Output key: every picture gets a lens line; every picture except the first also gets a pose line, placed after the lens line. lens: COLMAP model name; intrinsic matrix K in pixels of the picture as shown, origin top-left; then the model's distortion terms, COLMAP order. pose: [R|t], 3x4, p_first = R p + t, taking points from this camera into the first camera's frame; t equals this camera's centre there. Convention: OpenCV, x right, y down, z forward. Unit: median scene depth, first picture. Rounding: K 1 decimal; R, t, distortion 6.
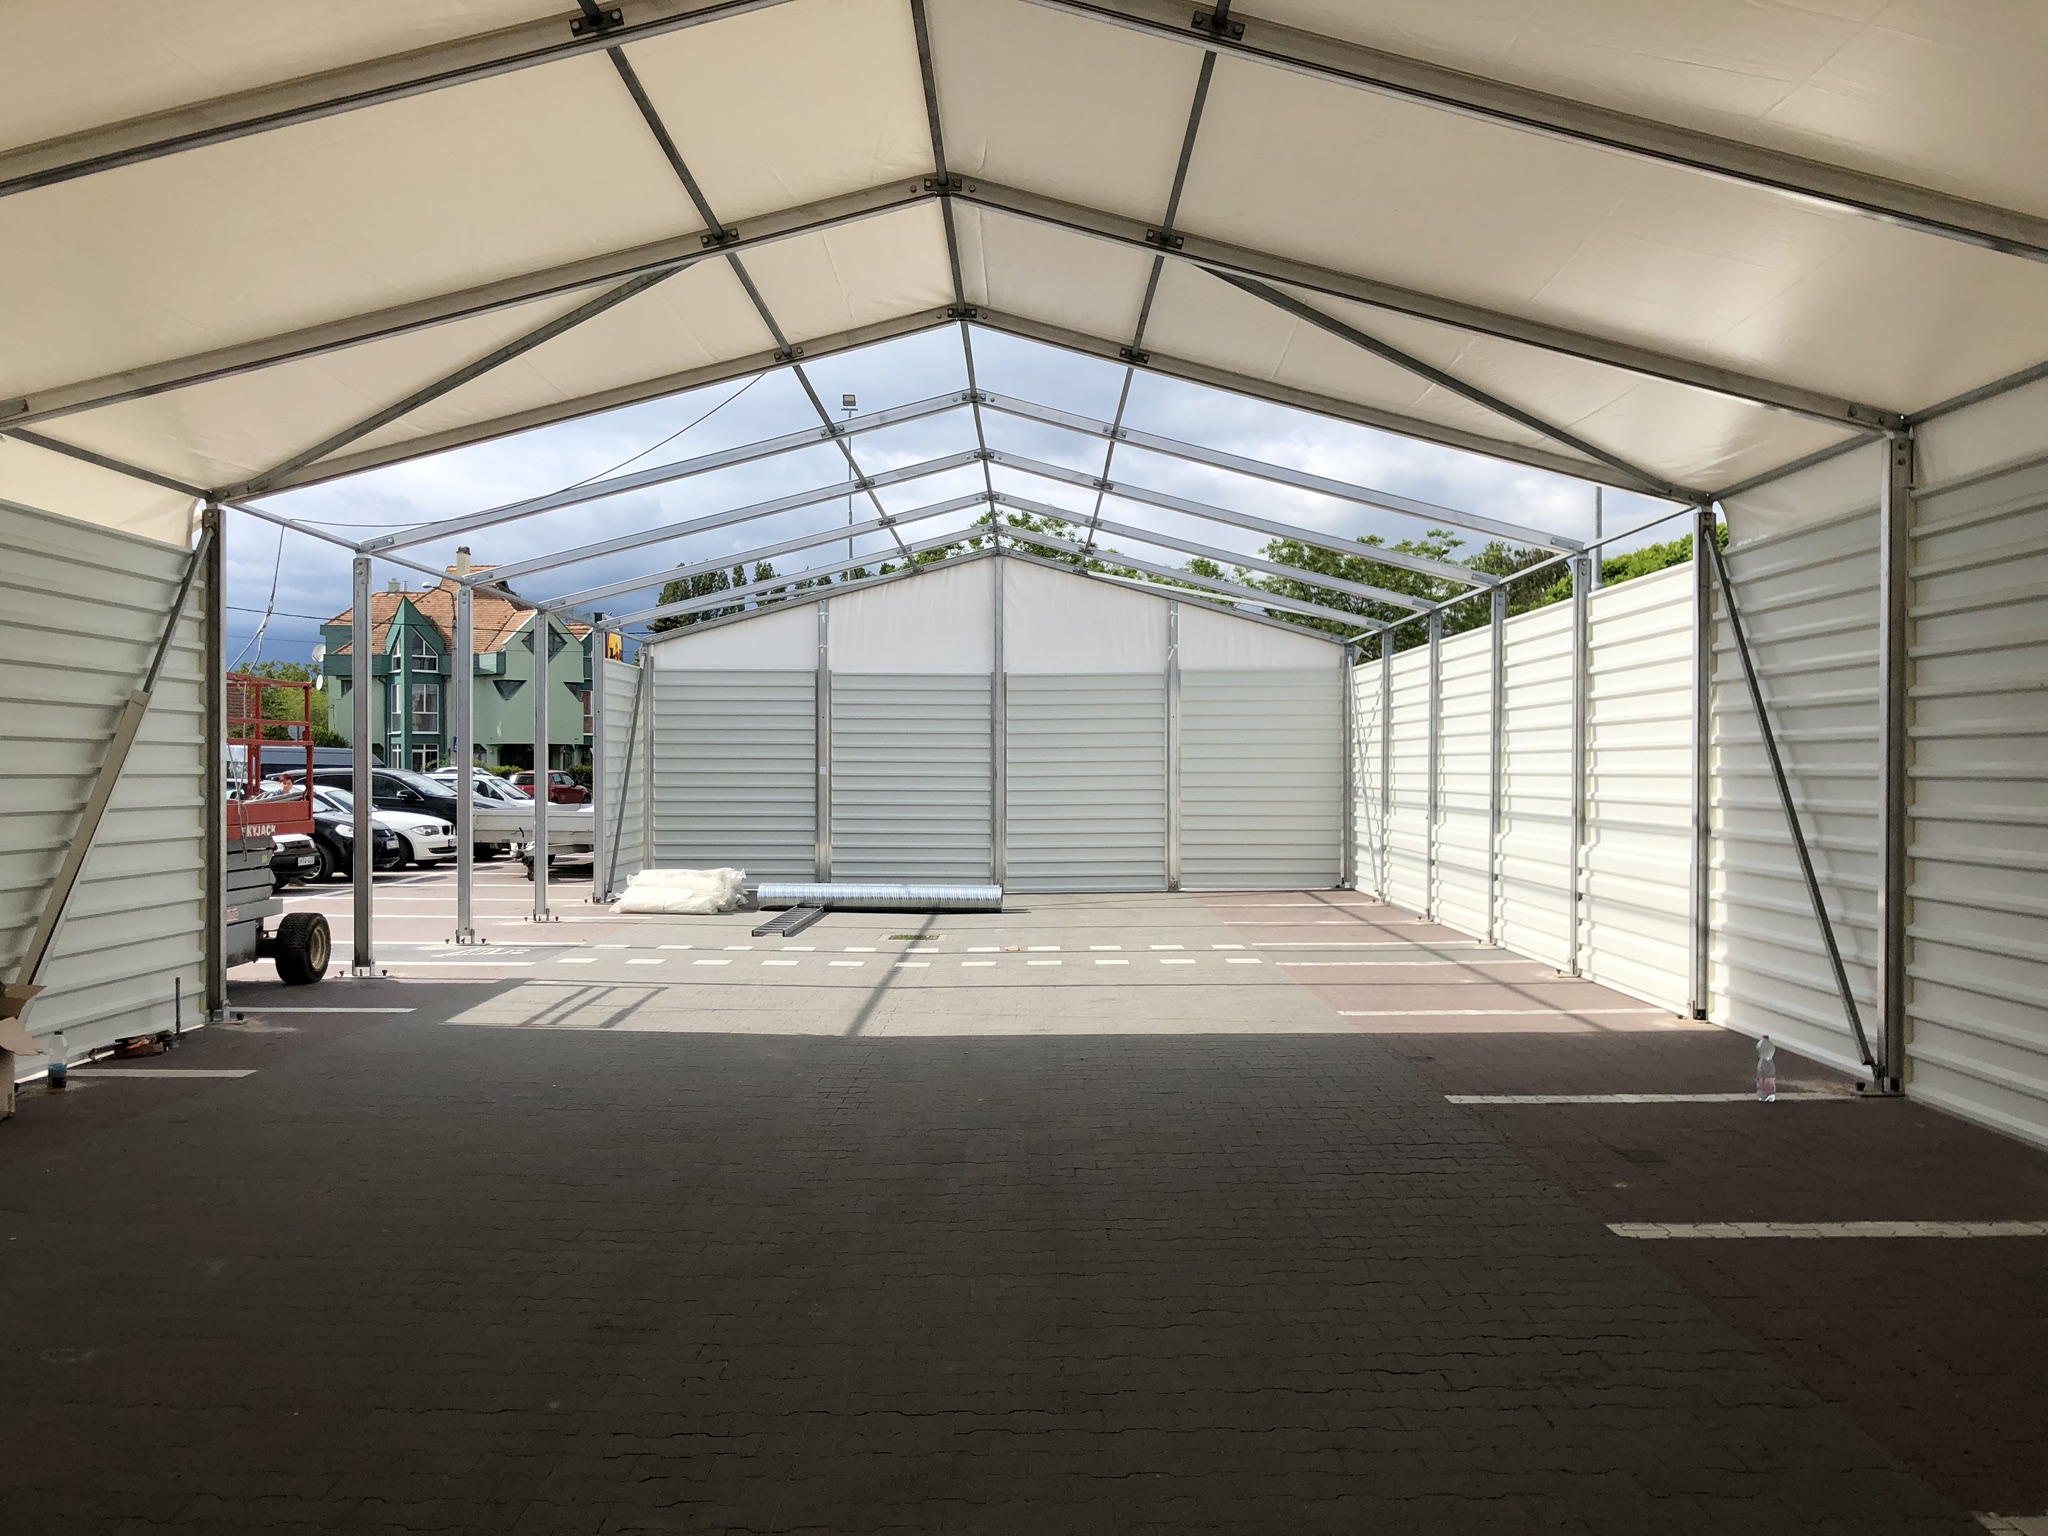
lens RADIAL K [[1700.8, 0, 1039.8], [0, 1700.8, 765.9], [0, 0, 1]] dist [0.038371, -0.023719]
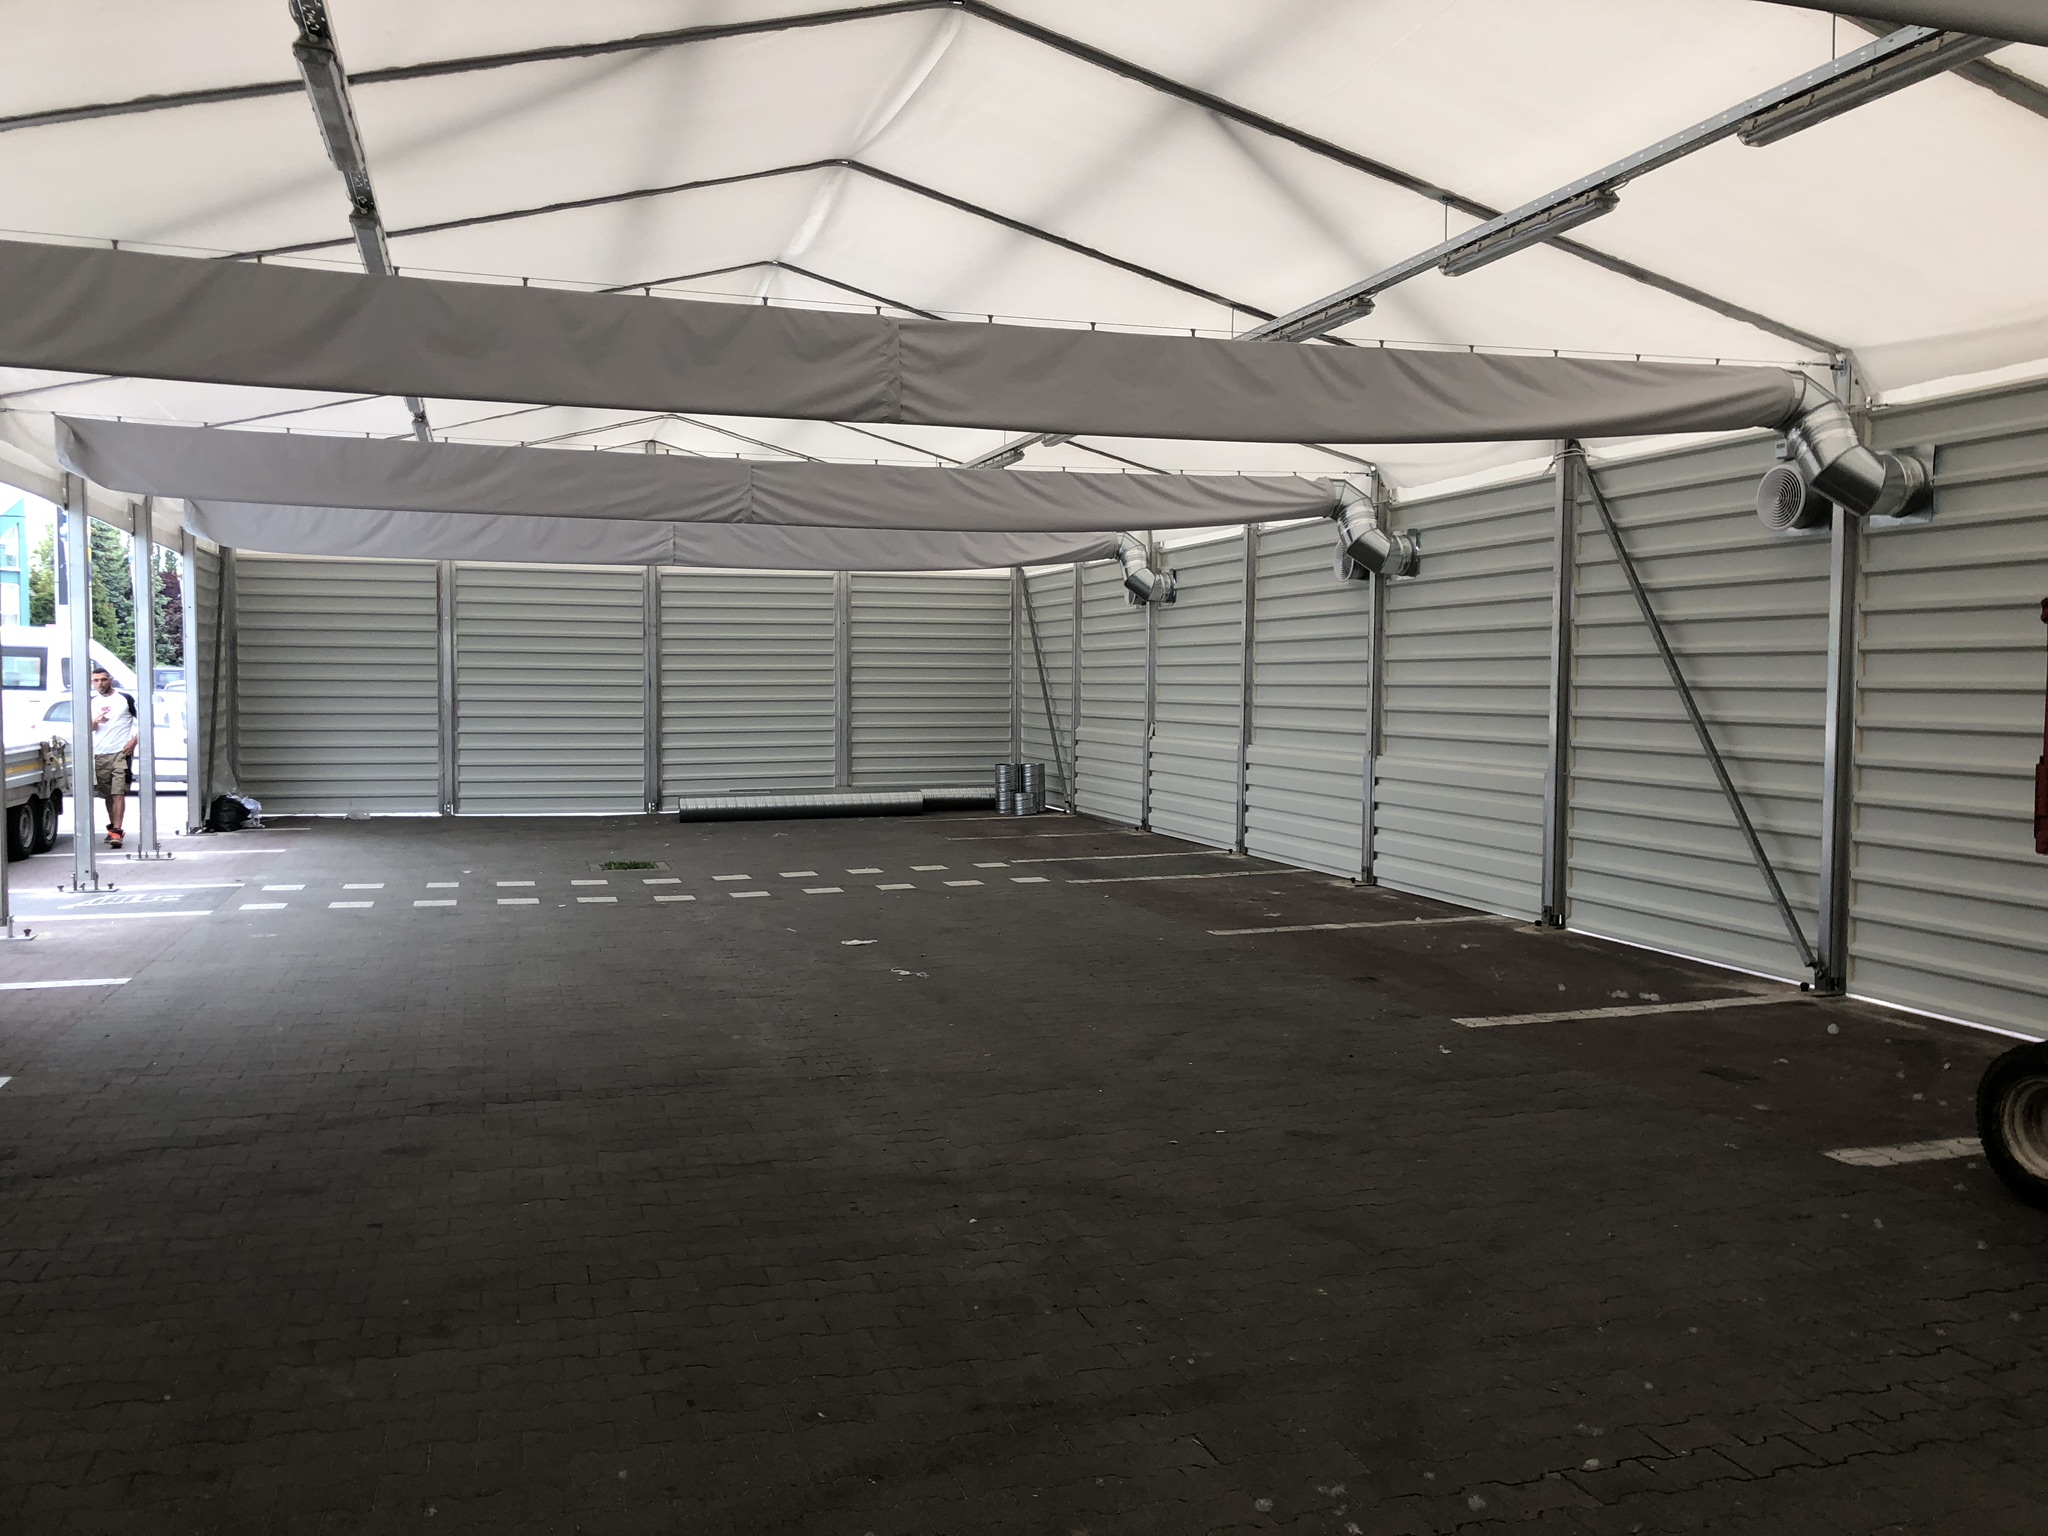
lens RADIAL K [[1700.8, 0, 1072.9], [0, 1700.8, 769.8], [0, 0, 1]] dist [0.038371, -0.023719]
pose [[0.953274, -0.013185, 0.301819, -0.208427], [-0.003538, 0.998491, 0.054795, 0.000405], [-0.302086, -0.053303, 0.951789, 0.127537]]
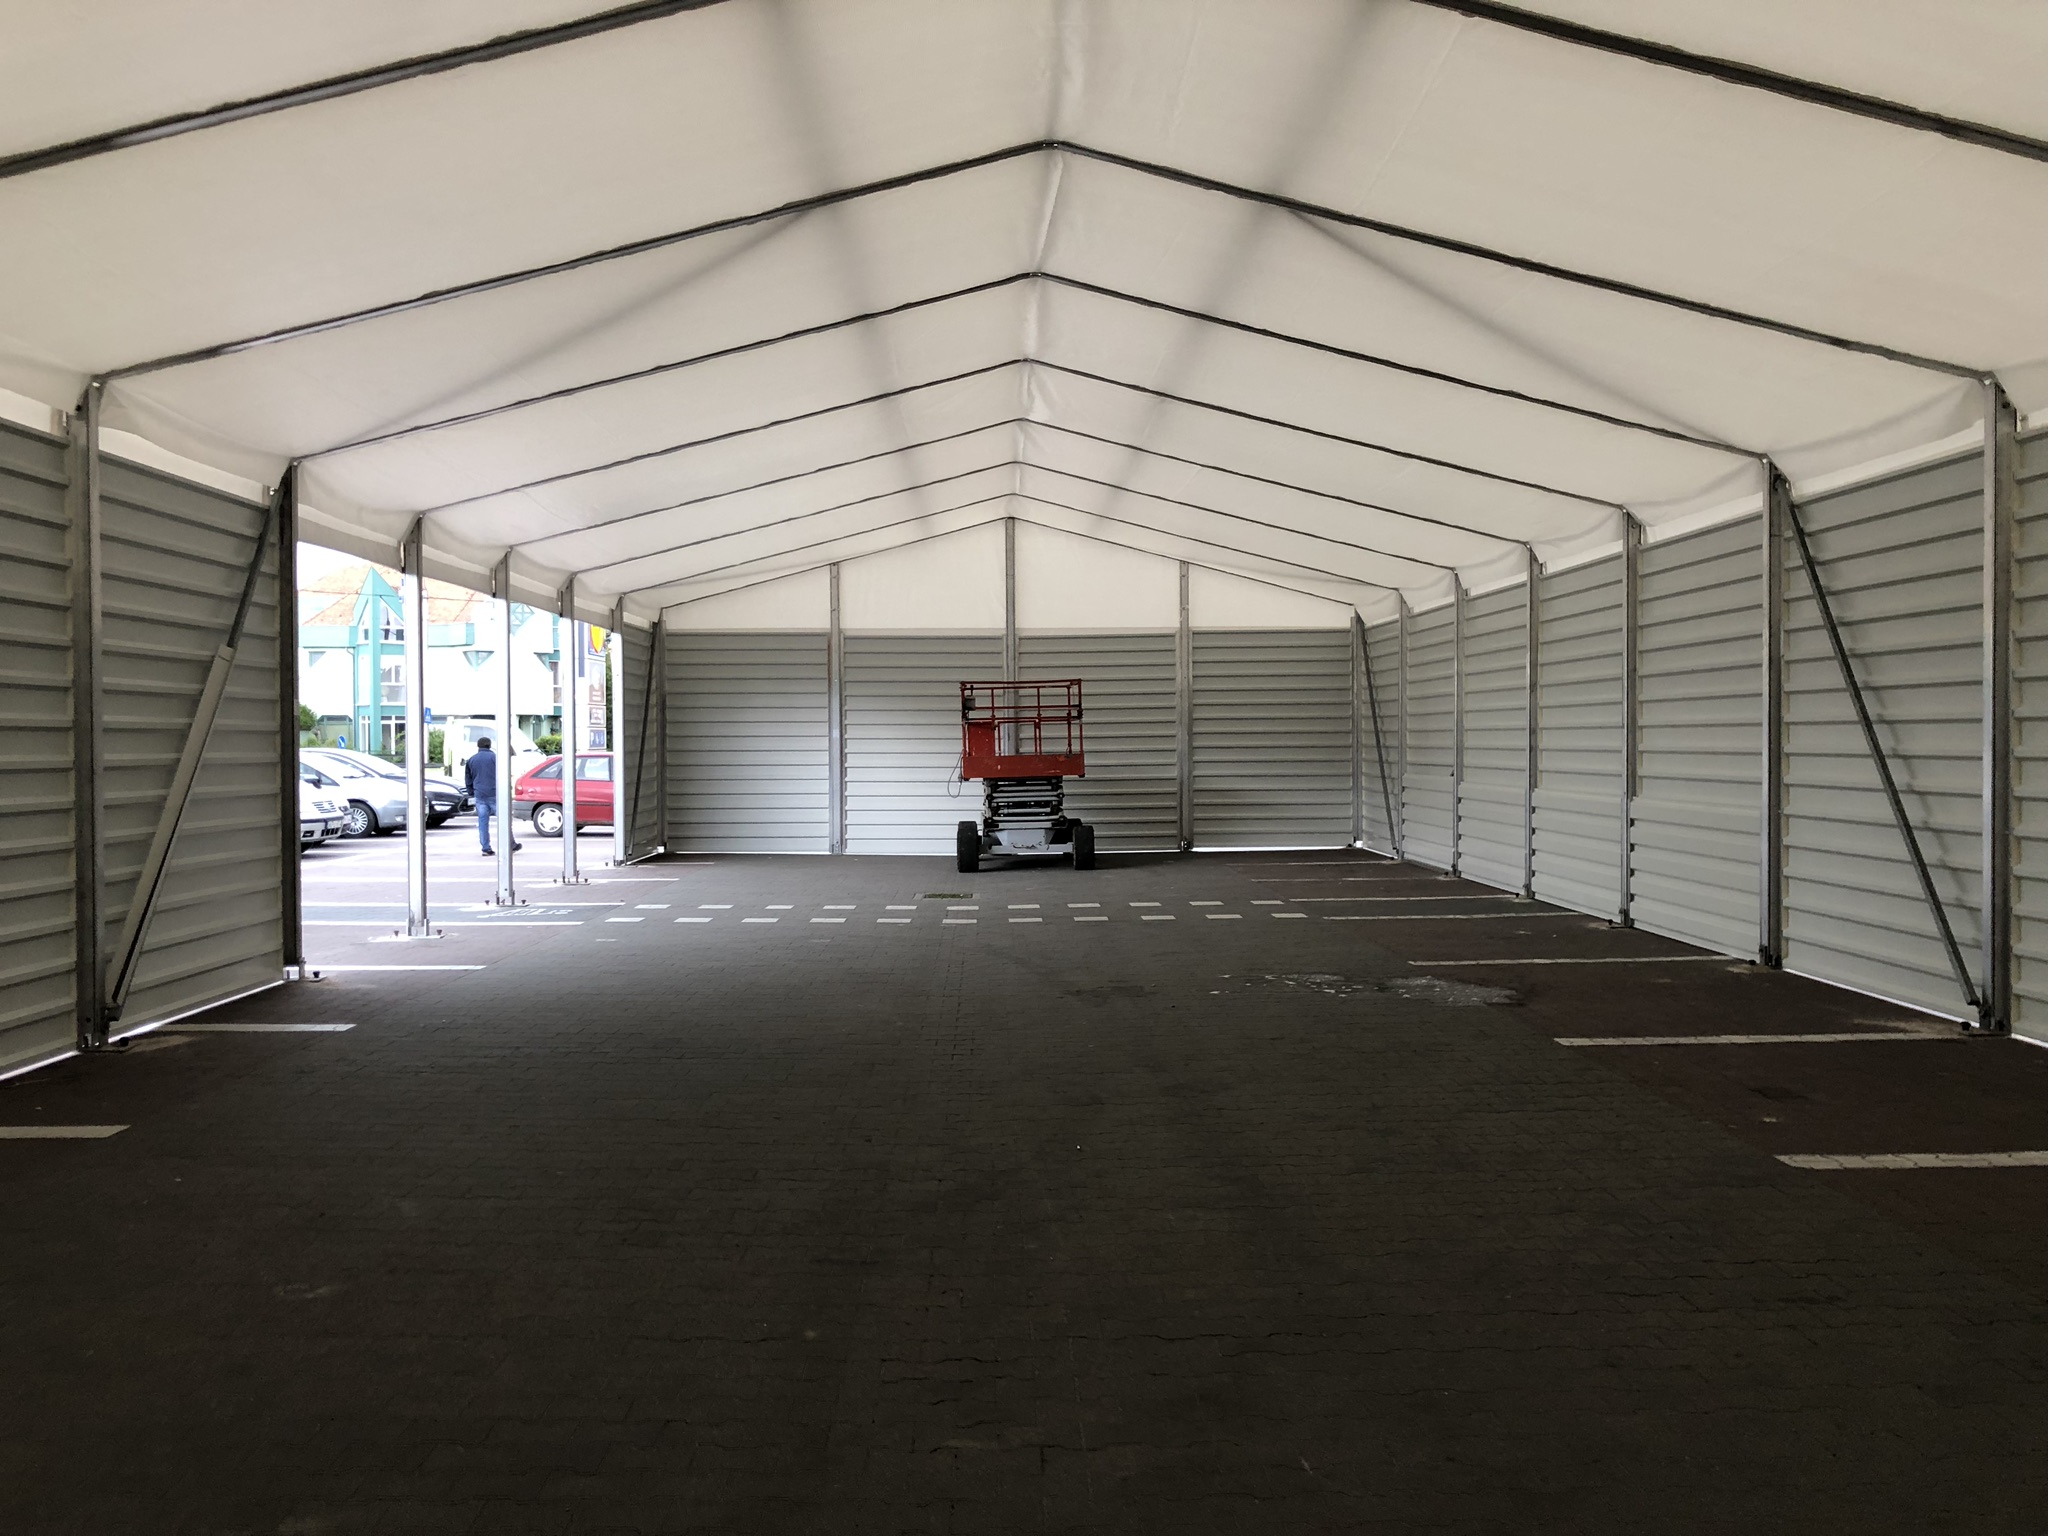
lens RADIAL K [[1700.8, 0, 1025.2], [0, 1700.8, 757.1], [0, 0, 1]] dist [0.038371, -0.023719]
pose [[0.999892, -0.006736, 0.013054, -0.070501], [0.006561, 0.999889, 0.013385, 0.009663], [-0.013143, -0.013297, 0.999825, 0.000790]]
